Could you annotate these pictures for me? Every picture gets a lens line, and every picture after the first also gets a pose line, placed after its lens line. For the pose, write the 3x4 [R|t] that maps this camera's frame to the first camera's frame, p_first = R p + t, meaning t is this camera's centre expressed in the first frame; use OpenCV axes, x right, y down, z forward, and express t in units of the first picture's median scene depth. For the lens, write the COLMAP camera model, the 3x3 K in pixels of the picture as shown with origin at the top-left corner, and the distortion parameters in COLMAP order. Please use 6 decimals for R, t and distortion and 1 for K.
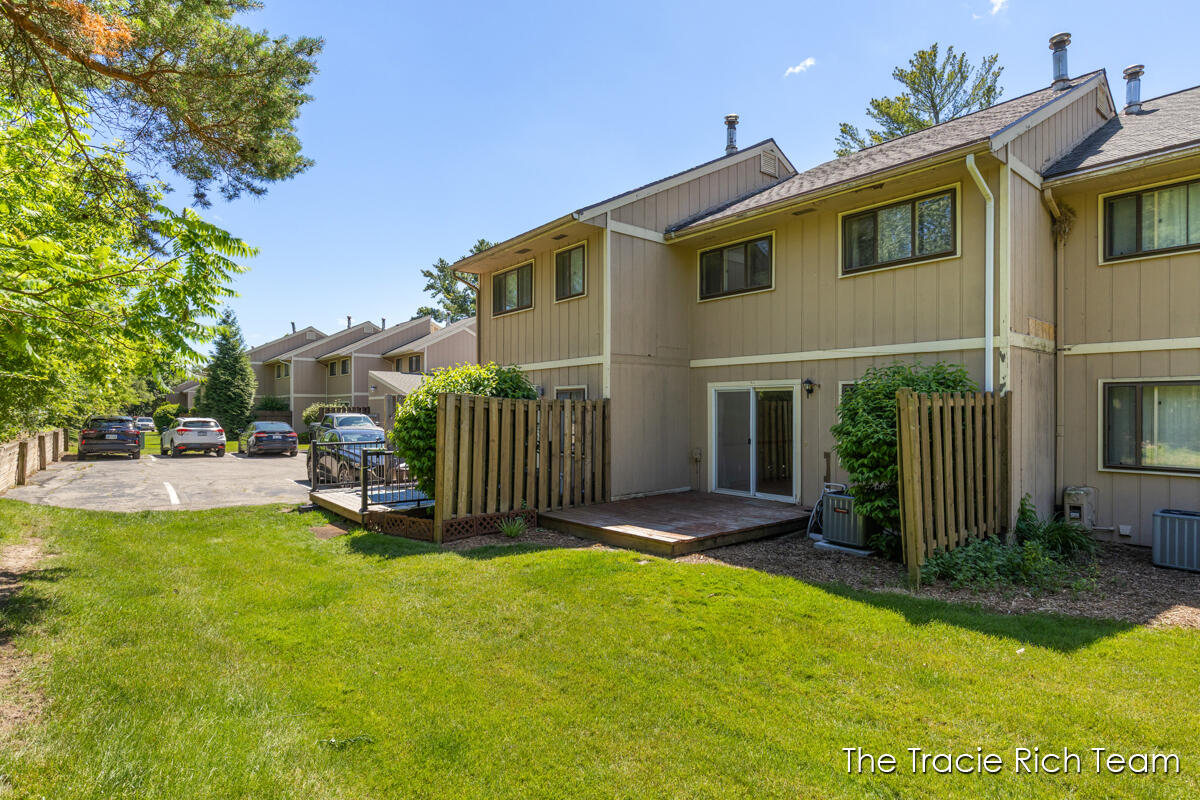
lens RADIAL K [[601.2, 0, 600.0], [0, 601.2, 400.0], [0, 0, 1]] dist [-0.000921, -0.000727]
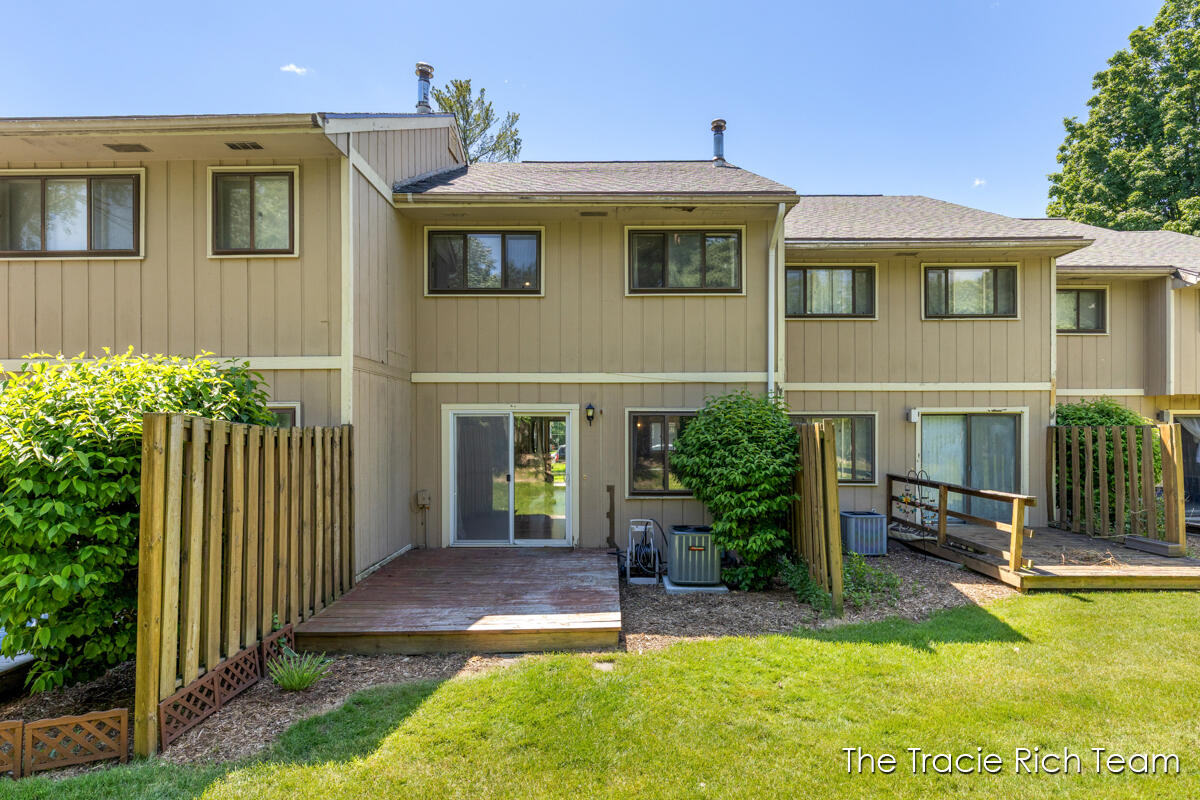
lens RADIAL K [[626.0, 0, 600.2], [0, 626.0, 426.0], [0, 0, 1]] dist [0.001287, 0.000071]
pose [[0.647697, 0.002239, 0.761894, -0.346726], [-0.007617, 0.999965, 0.003537, -0.005907], [-0.761860, -0.008094, 0.647692, 0.390969]]
